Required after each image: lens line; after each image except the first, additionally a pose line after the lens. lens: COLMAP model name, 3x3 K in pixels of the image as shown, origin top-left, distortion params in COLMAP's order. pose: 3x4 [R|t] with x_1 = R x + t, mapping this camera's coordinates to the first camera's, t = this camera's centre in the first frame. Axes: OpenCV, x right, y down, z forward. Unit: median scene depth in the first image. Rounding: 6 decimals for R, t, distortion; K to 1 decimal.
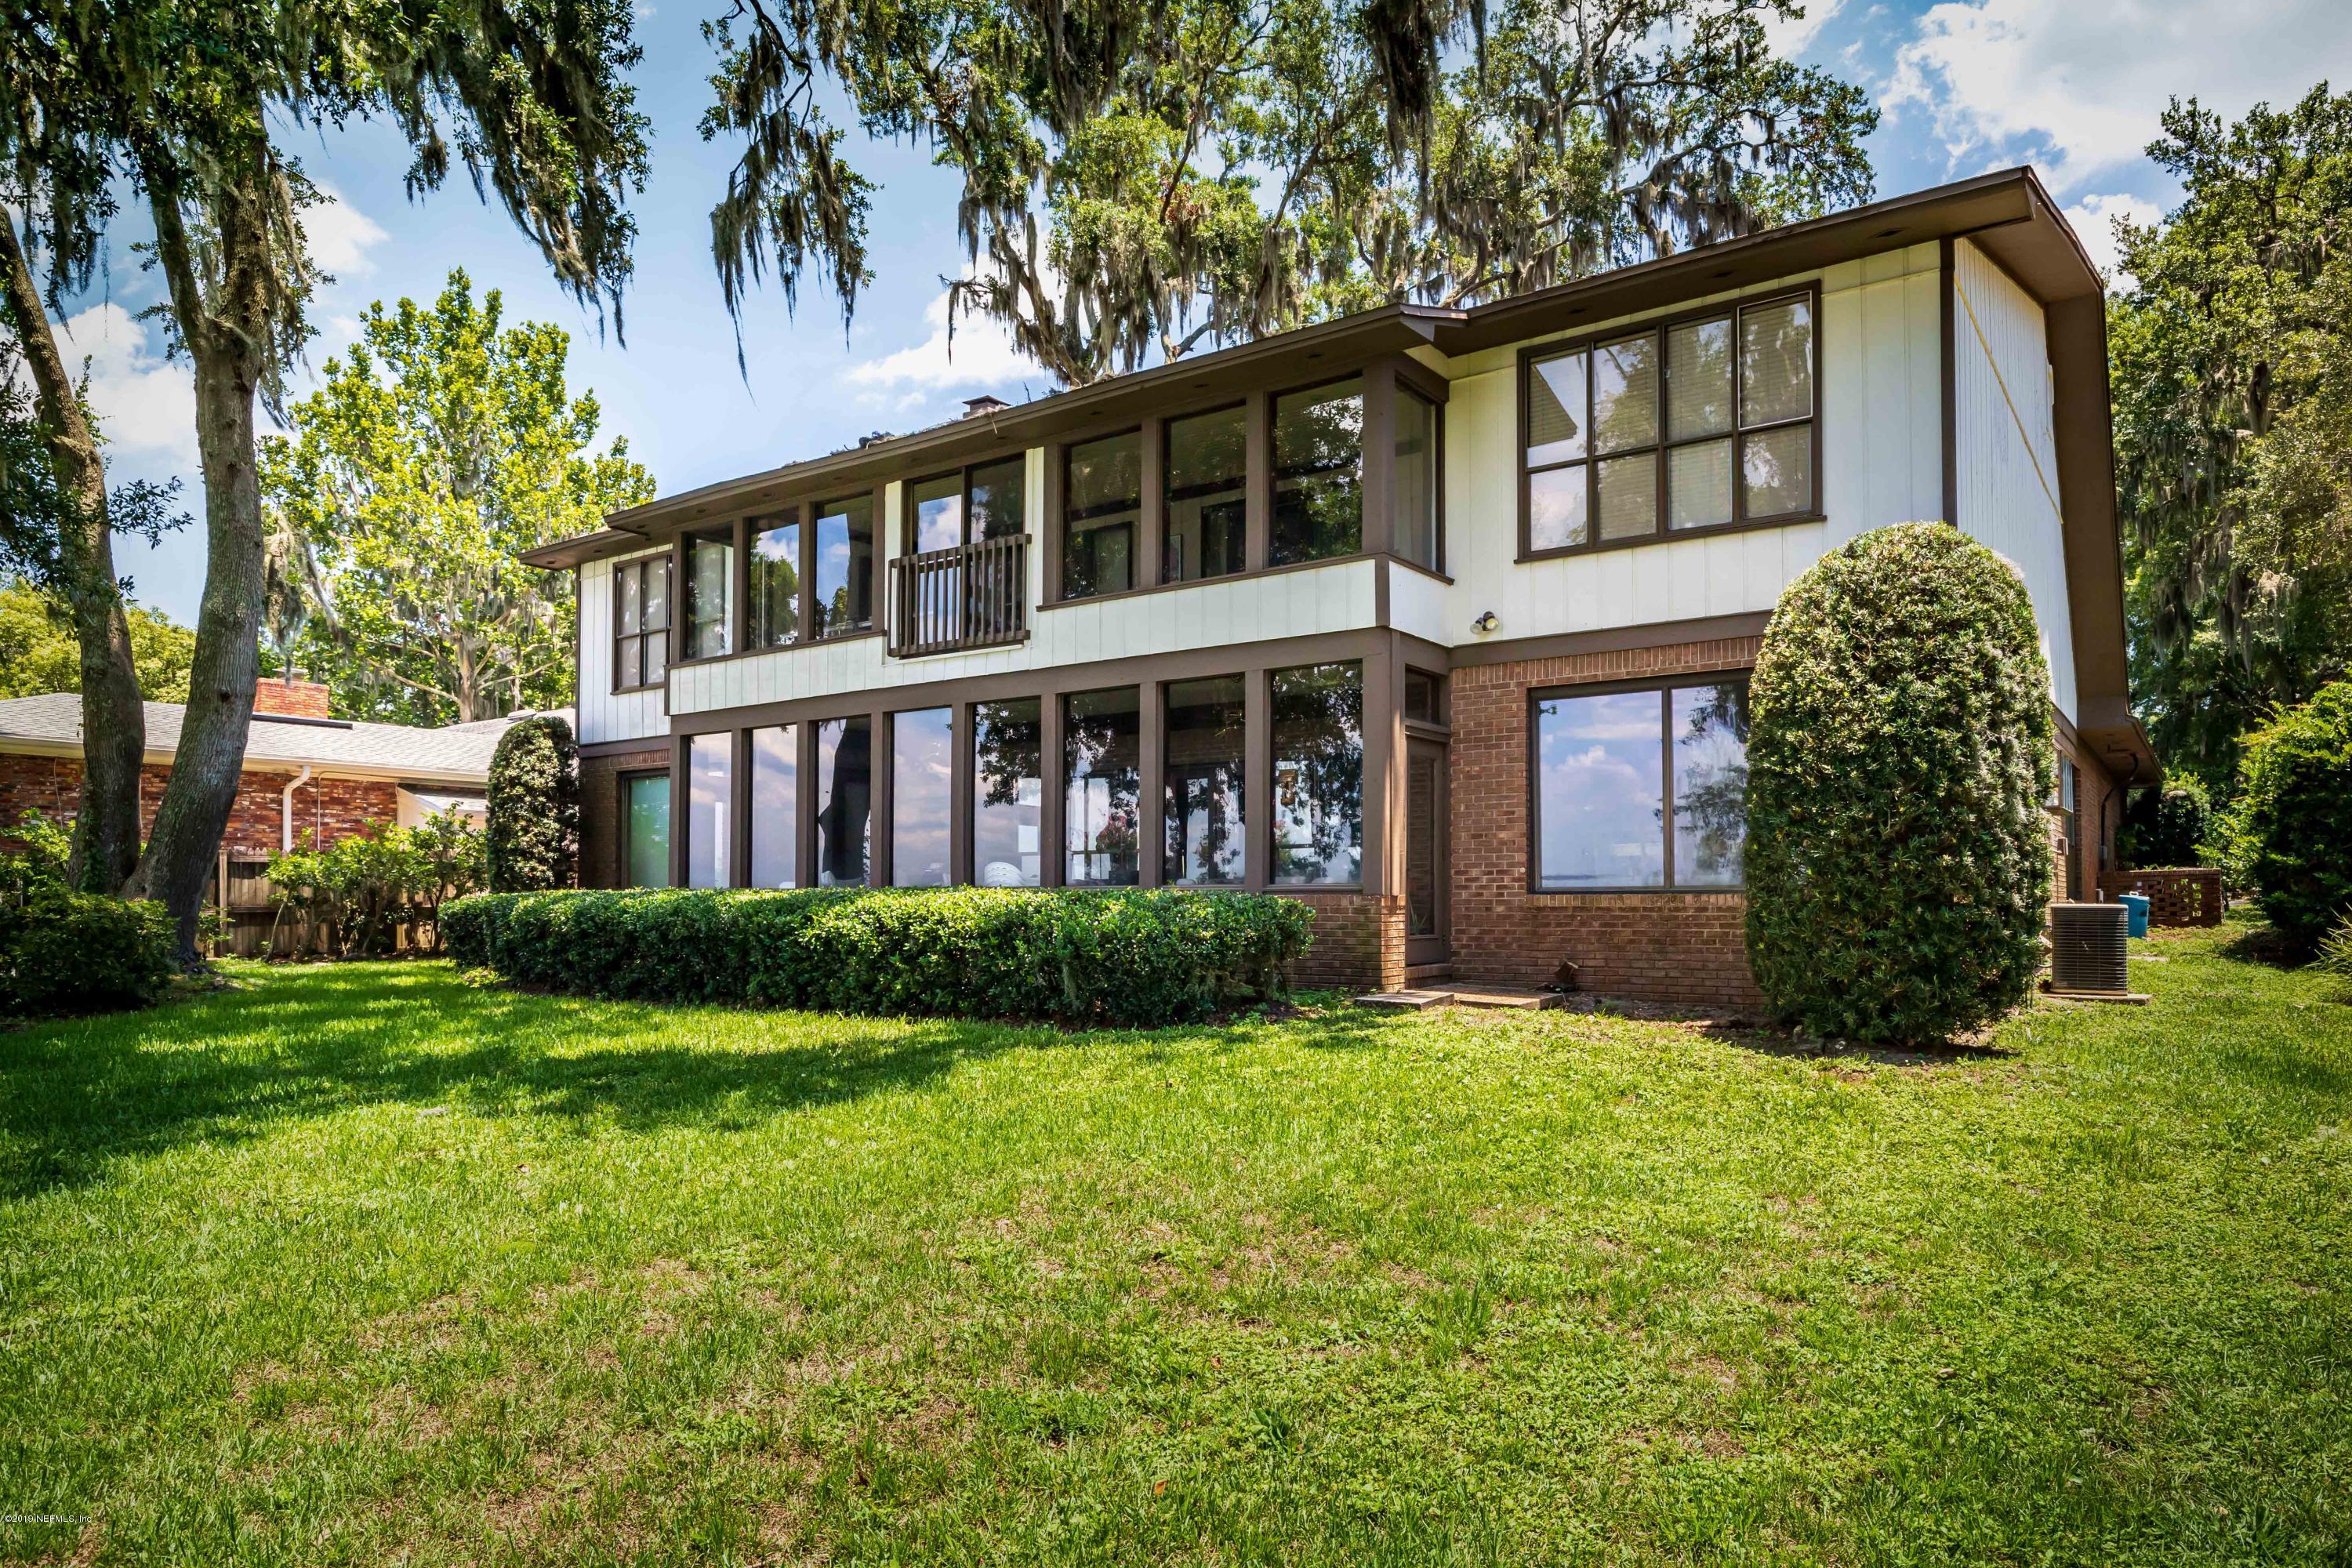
lens RADIAL K [[1422.0, 0, 1172.4], [0, 1422.0, 877.2], [0, 0, 1]] dist [-0.003949, -0.004229]
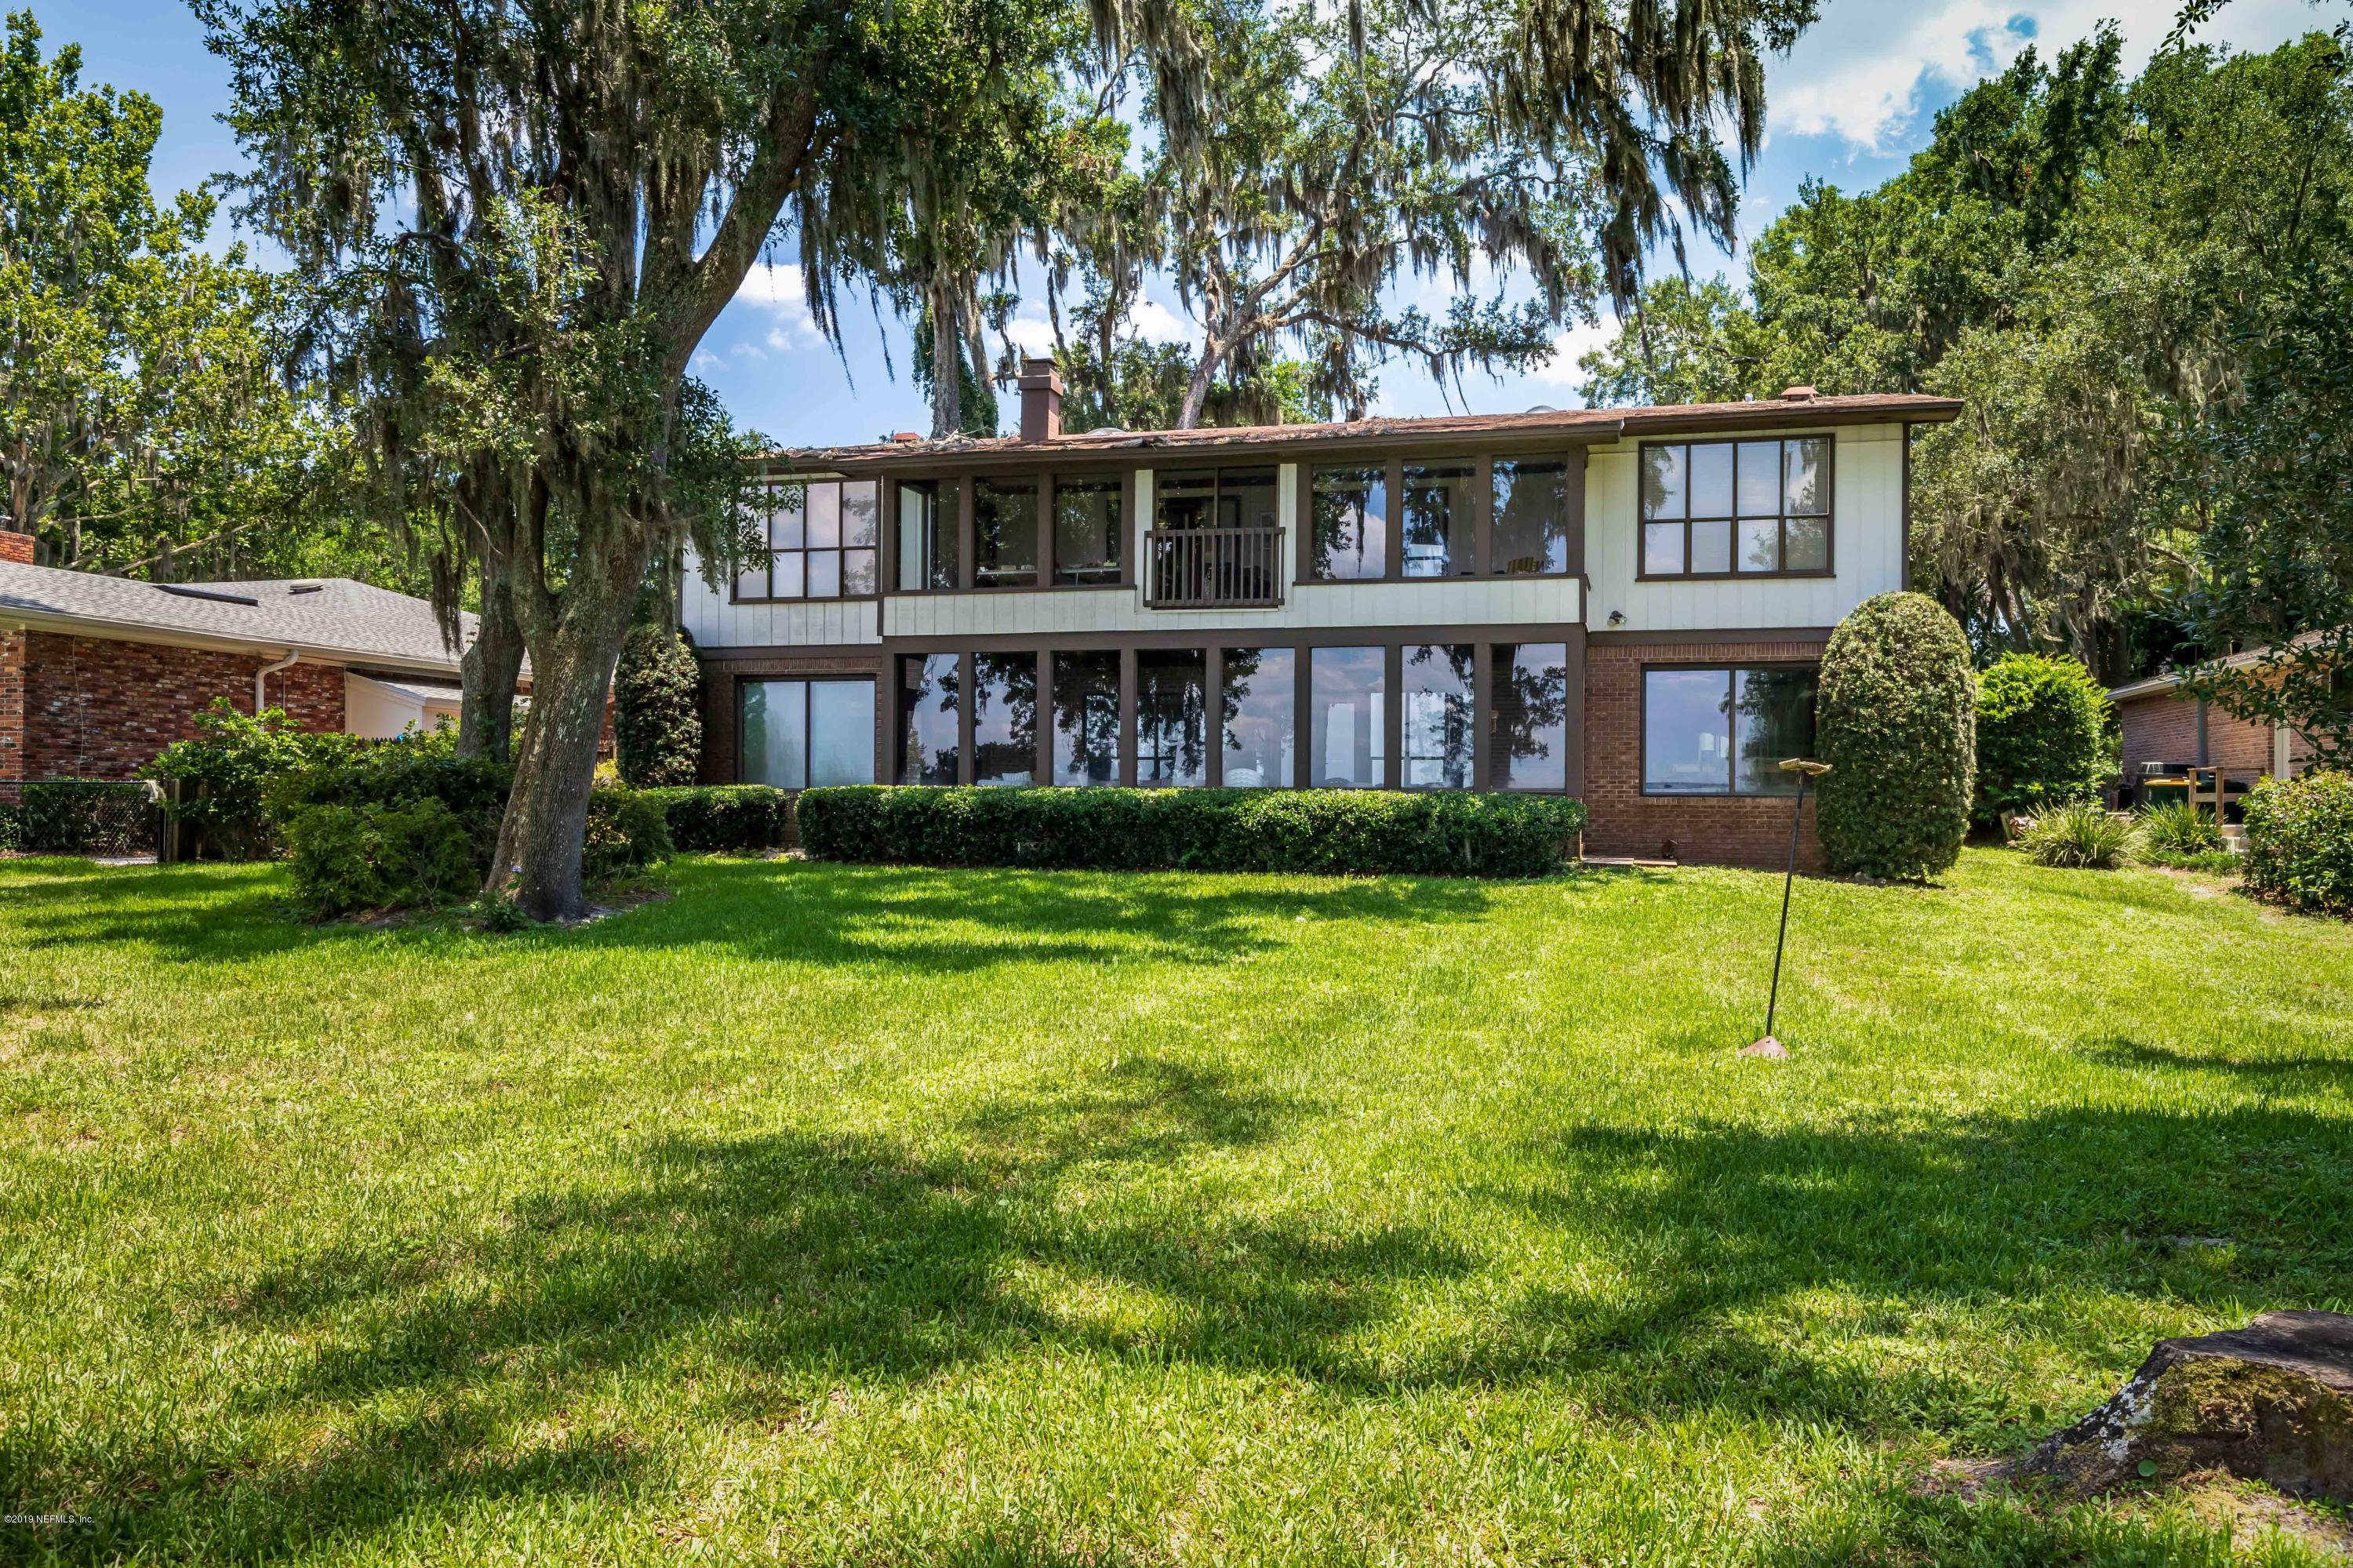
lens RADIAL K [[1667.7, 0, 1176.5], [0, 1667.7, 784.0], [0, 0, 1]] dist [0.000011, -0.000160]
pose [[0.935014, 0.012157, 0.354402, -0.757711], [-0.014699, 0.999882, 0.004481, -0.002262], [-0.354306, -0.009399, 0.935082, -0.451974]]
